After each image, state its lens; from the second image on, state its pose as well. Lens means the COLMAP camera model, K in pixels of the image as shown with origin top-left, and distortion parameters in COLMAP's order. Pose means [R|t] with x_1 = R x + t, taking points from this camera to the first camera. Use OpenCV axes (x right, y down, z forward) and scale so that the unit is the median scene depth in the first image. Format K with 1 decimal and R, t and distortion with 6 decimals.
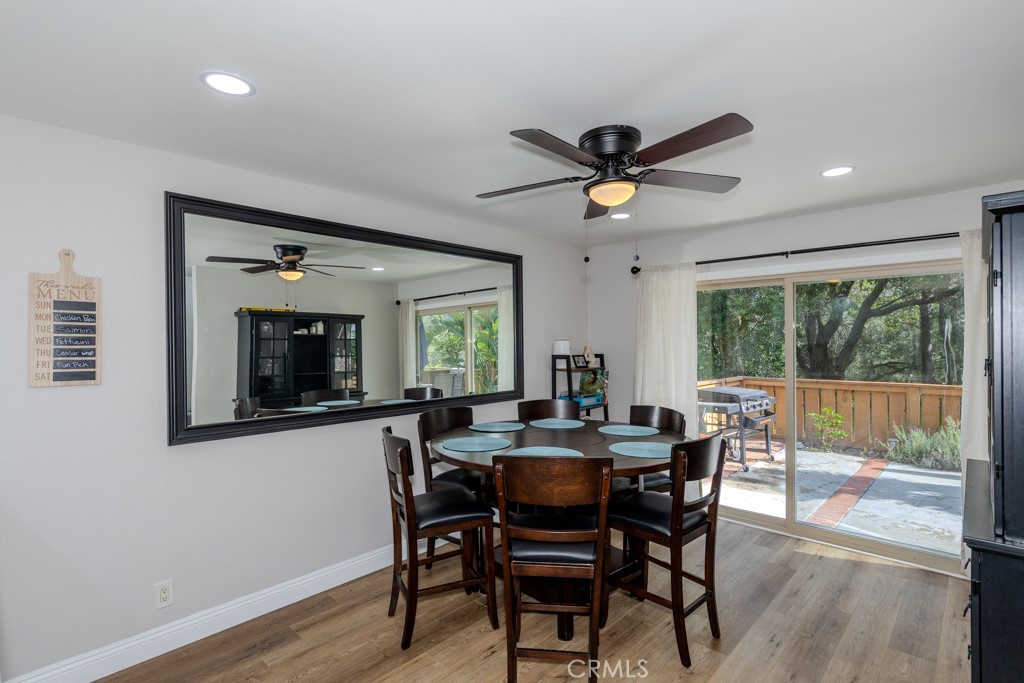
lens RADIAL K [[502.6, 0, 517.6], [0, 502.6, 341.2], [0, 0, 1]] dist [0.002024, 0.000481]
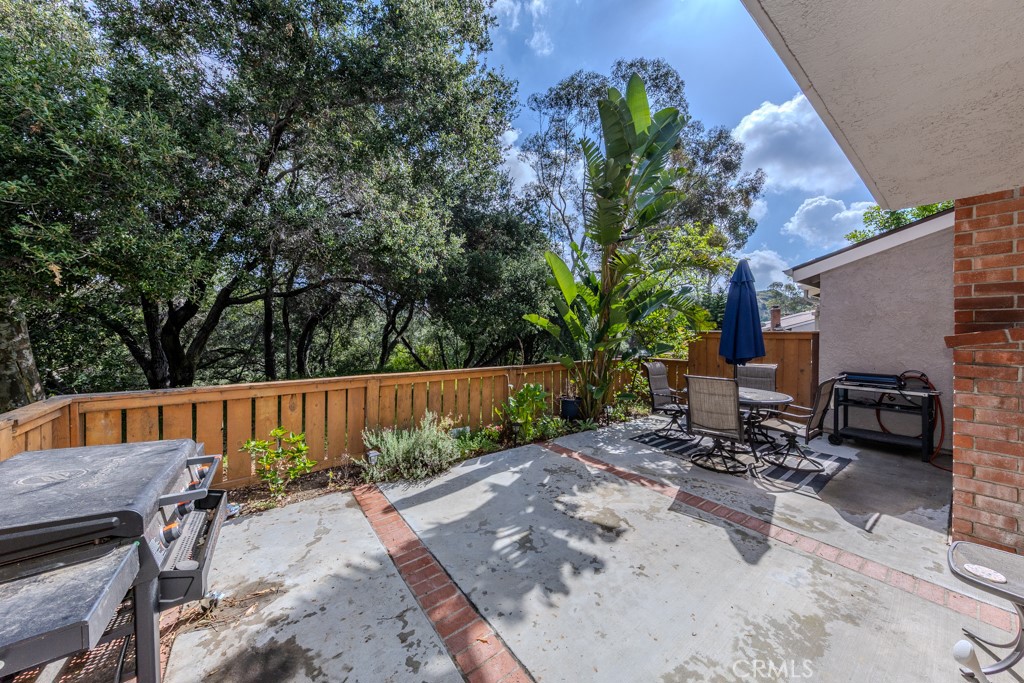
lens RADIAL K [[340.0, 0, 507.8], [0, 340.0, 330.2], [0, 0, 1]] dist [0.005207, -0.000023]
pose [[0.179684, 0.012702, 0.983642, 0.268024], [-0.007662, 0.999904, -0.011512, 0.013980], [-0.983695, -0.005468, 0.179764, 0.695862]]
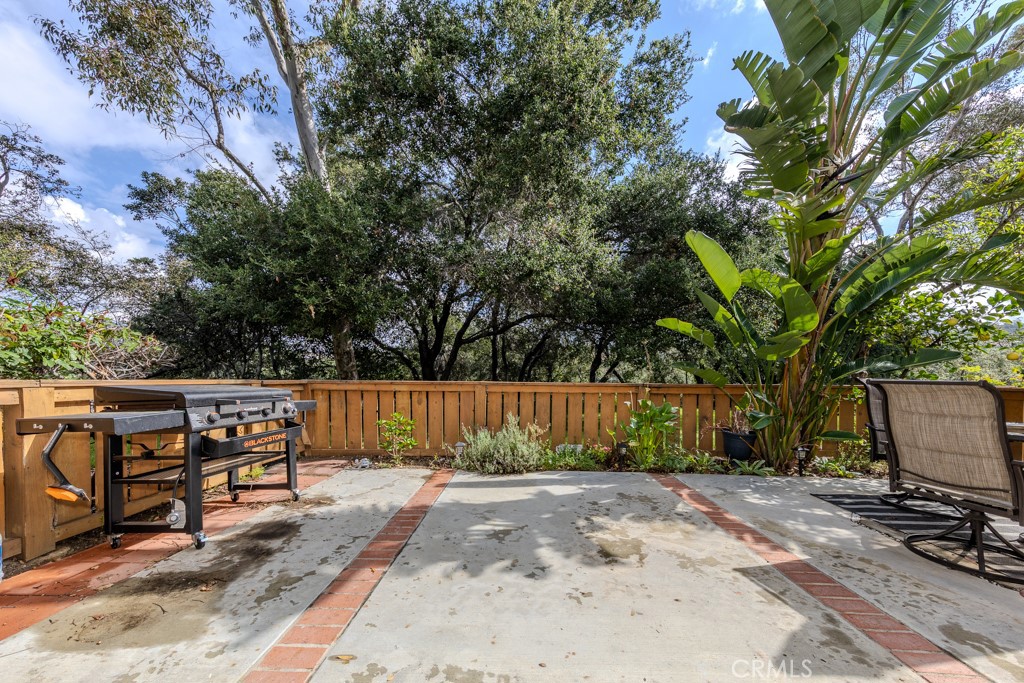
lens RADIAL K [[353.7, 0, 507.6], [0, 353.7, 379.7], [0, 0, 1]] dist [0.000362, -0.000045]
pose [[0.754969, 0.003853, 0.655749, 0.403280], [-0.009921, 0.999935, 0.005546, 0.080253], [-0.655685, -0.010693, 0.754959, 0.483523]]
